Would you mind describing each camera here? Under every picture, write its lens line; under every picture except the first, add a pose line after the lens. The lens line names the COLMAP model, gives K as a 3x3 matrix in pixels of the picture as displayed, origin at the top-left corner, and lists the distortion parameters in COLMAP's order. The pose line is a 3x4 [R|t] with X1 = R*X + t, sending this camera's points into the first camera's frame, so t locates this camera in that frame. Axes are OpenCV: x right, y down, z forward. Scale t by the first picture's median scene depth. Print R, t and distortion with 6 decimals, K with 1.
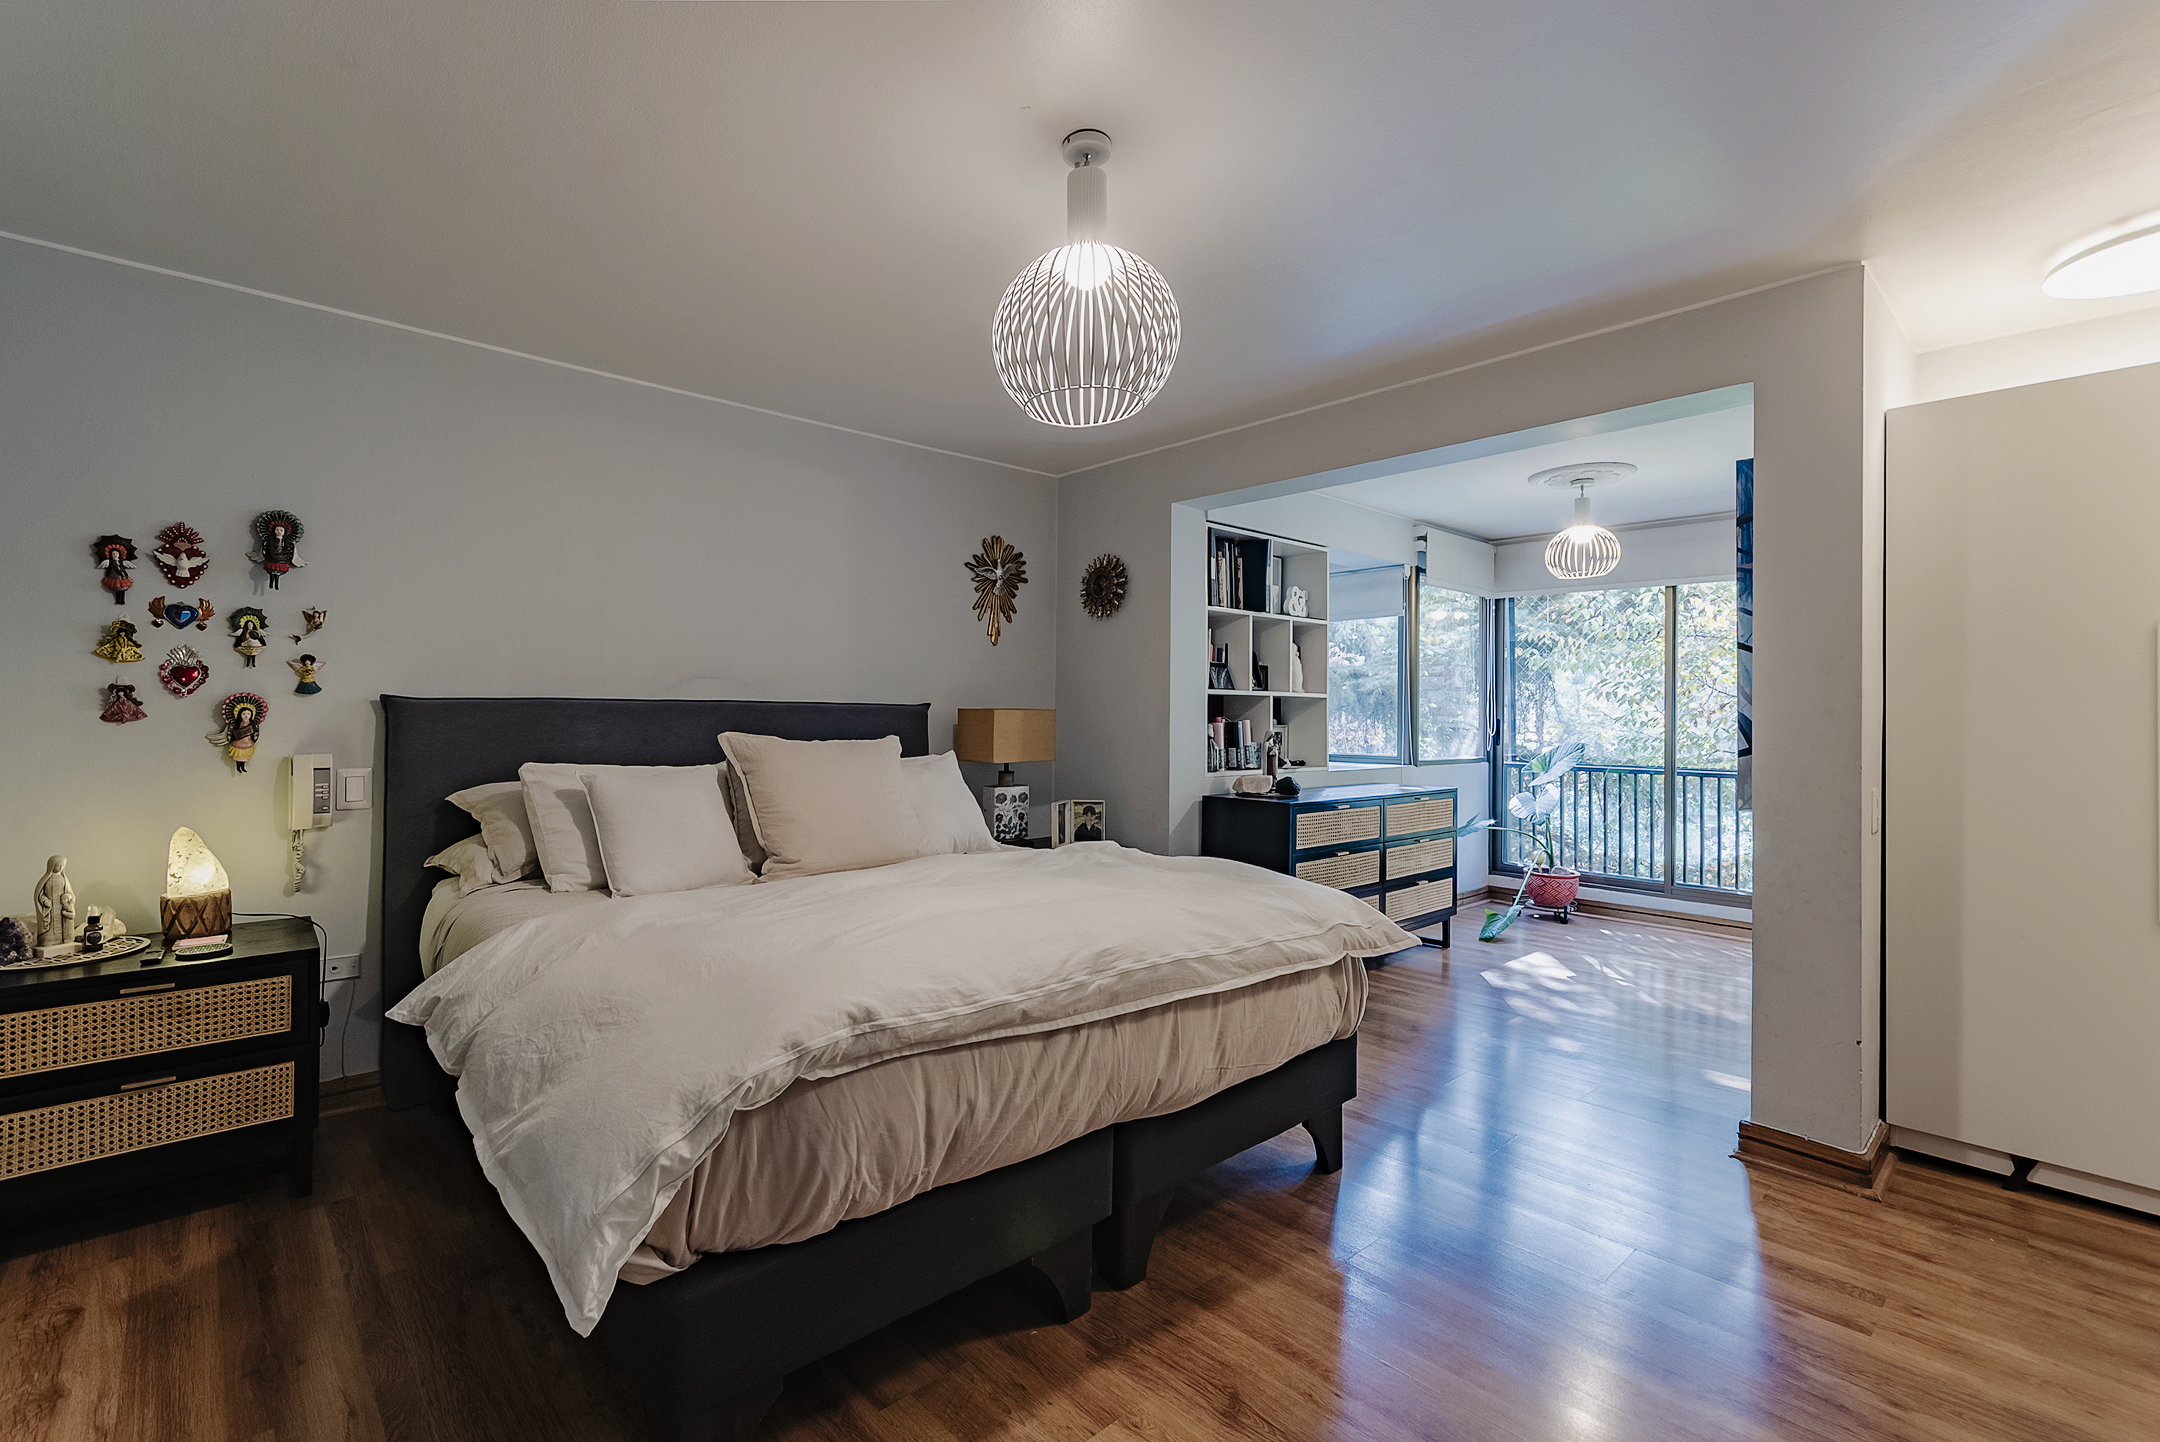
lens RADIAL K [[956.7, 0, 1072.4], [0, 956.7, 724.6], [0, 0, 1]] dist [-0.001392, 0.000540]
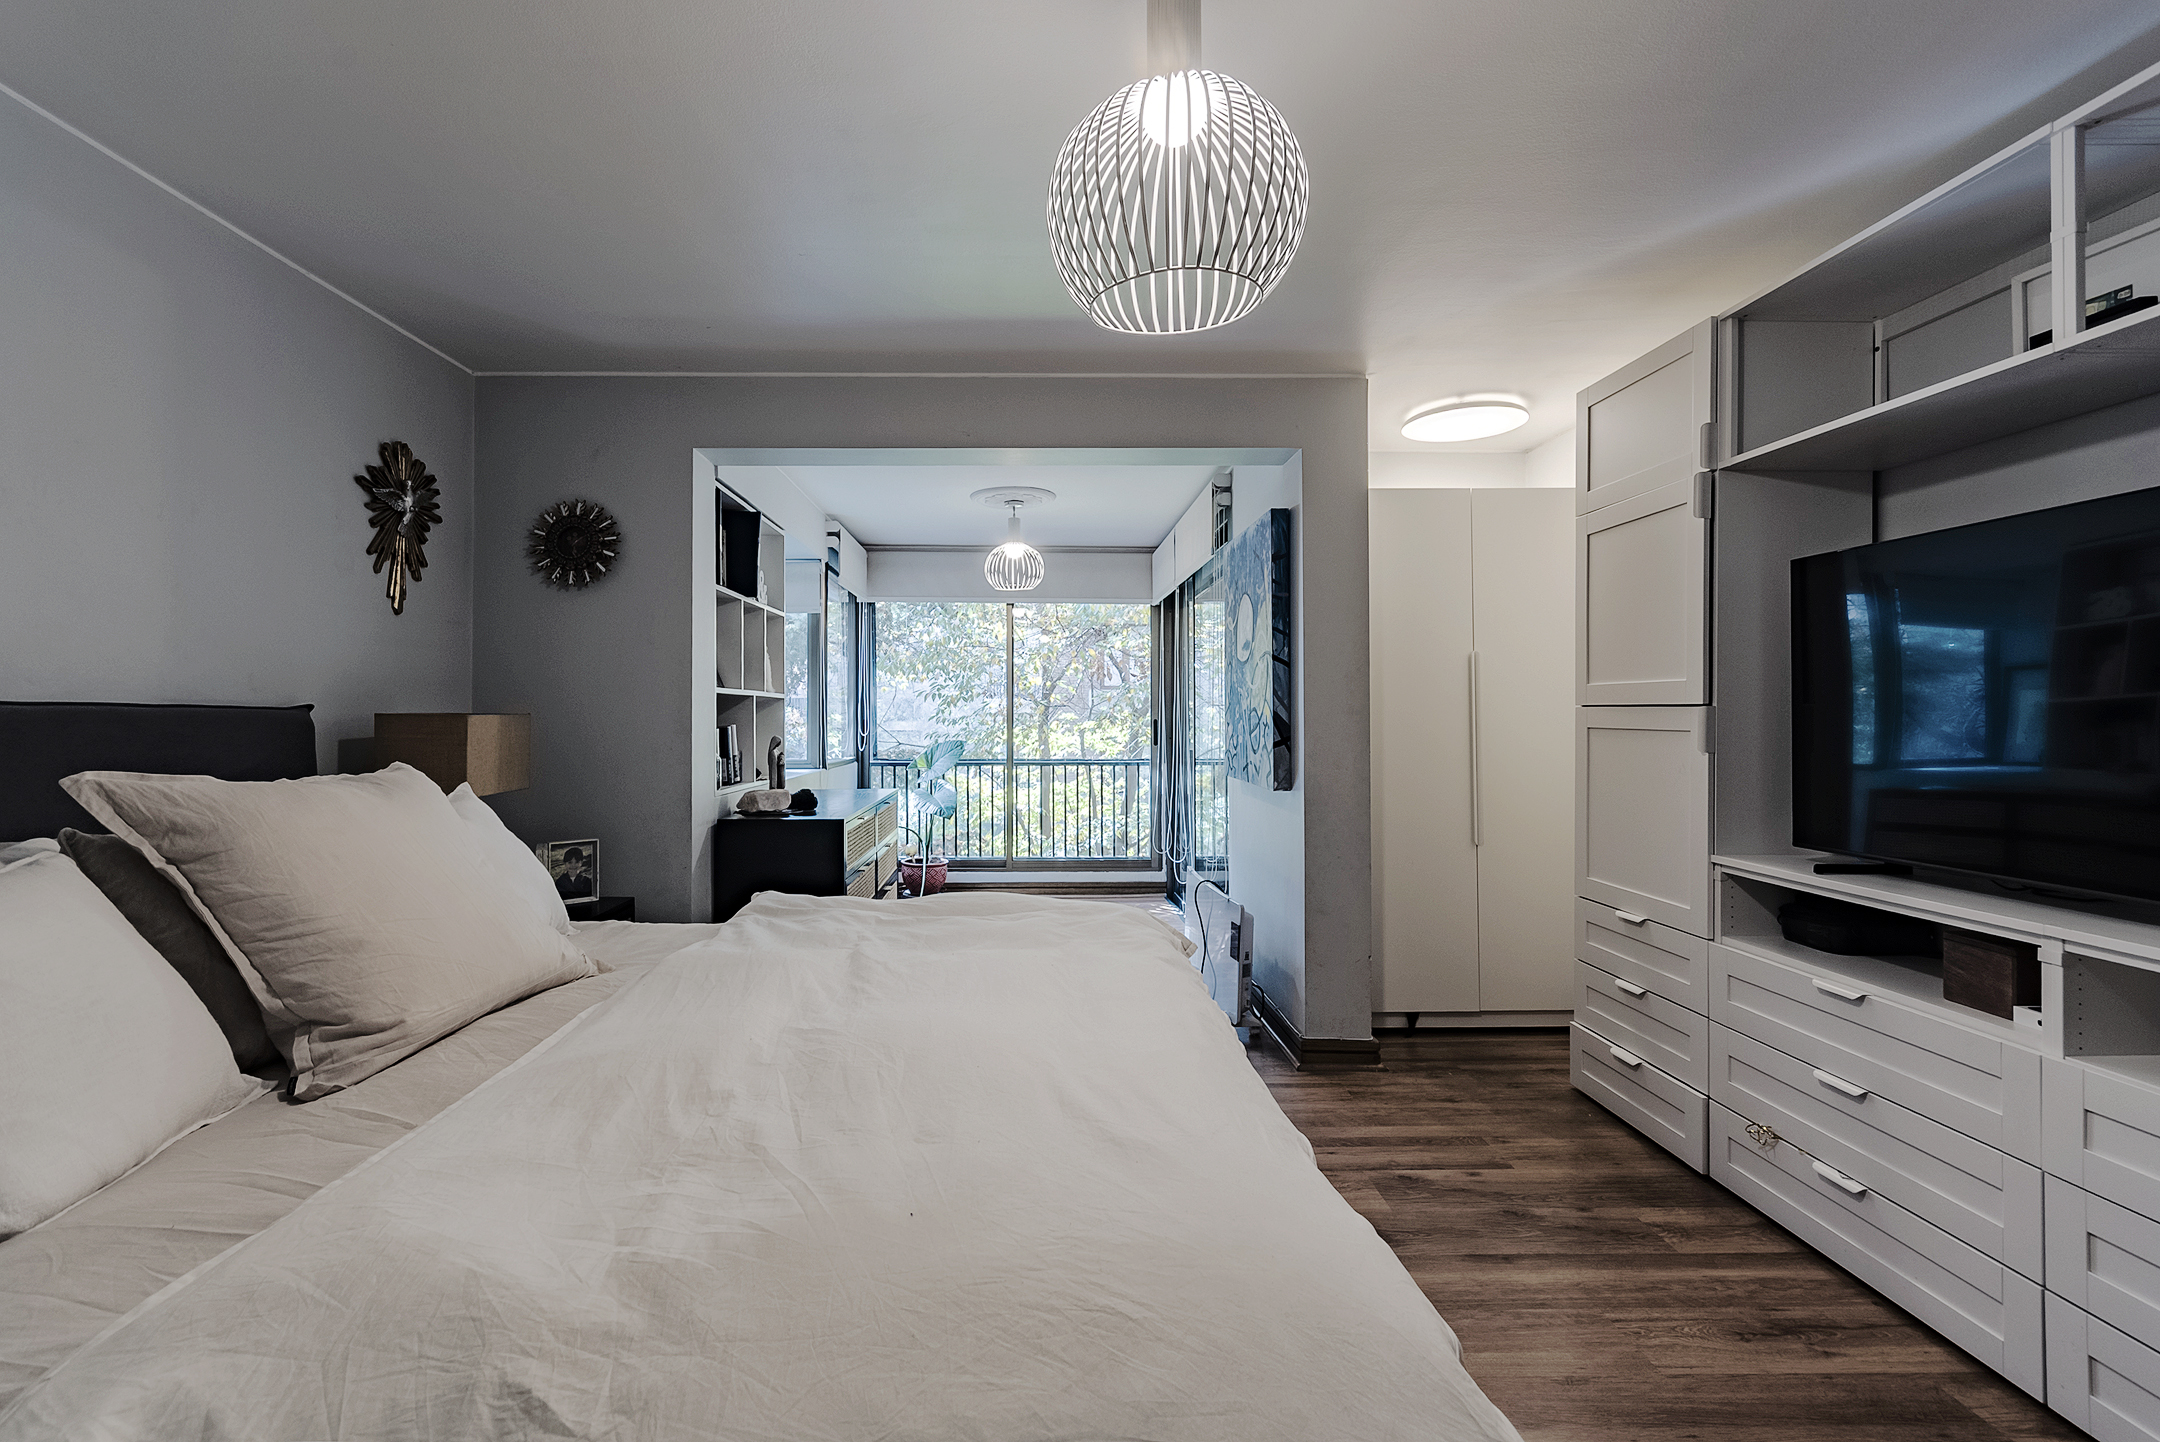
lens RADIAL K [[937.6, 0, 1070.9], [0, 937.6, 713.0], [0, 0, 1]] dist [0.001658, 0.000329]
pose [[0.664012, -0.007065, 0.747689, -0.258376], [0.017994, 0.999817, -0.006533, -0.004643], [-0.747506, 0.017792, 0.664017, 0.256758]]
